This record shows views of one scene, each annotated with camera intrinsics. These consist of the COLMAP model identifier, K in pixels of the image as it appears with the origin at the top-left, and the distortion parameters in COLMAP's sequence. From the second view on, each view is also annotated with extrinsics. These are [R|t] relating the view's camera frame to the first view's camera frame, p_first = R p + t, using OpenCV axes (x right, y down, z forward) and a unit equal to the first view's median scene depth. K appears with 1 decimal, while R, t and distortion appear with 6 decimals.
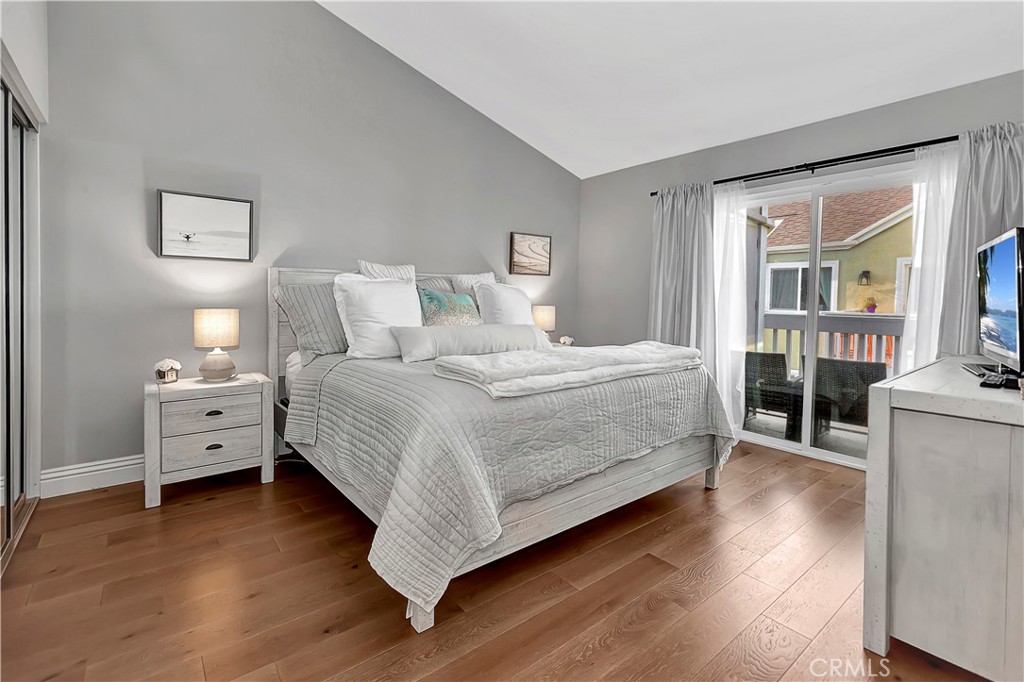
lens RADIAL K [[469.4, 0, 511.7], [0, 469.4, 308.5], [0, 0, 1]] dist [0.016564, 0.000220]
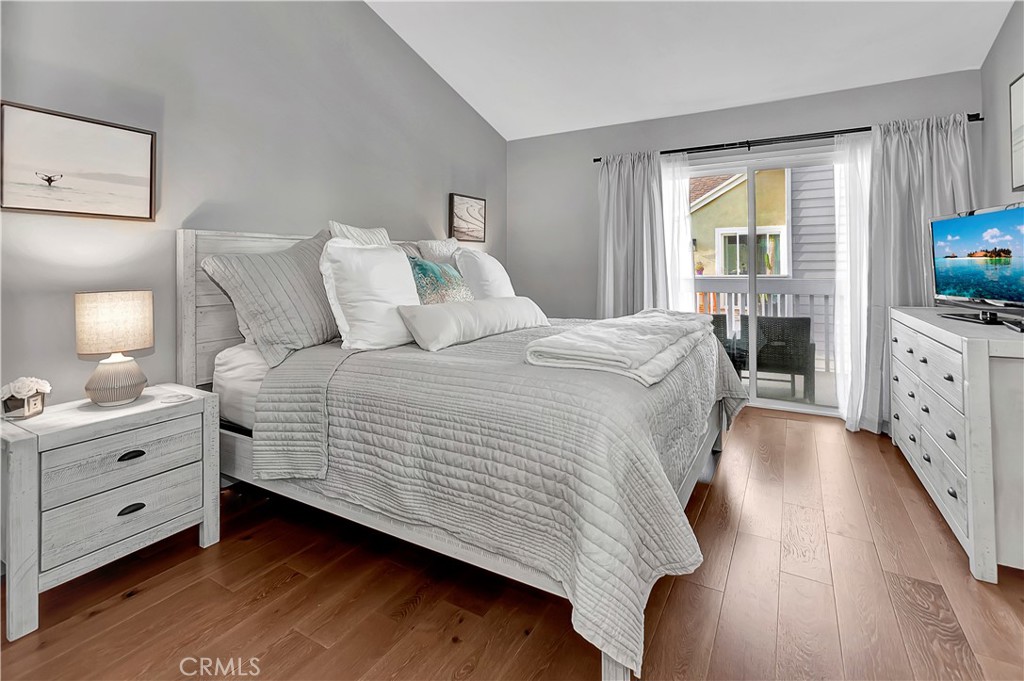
lens RADIAL K [[484.0, 0, 513.6], [0, 484.0, 263.0], [0, 0, 1]] dist [0.013775, 0.000099]
pose [[0.931071, -0.015652, 0.364501, -0.352848], [0.026812, 0.999313, -0.025576, -0.006957], [-0.363850, 0.033586, 0.930852, 0.172753]]
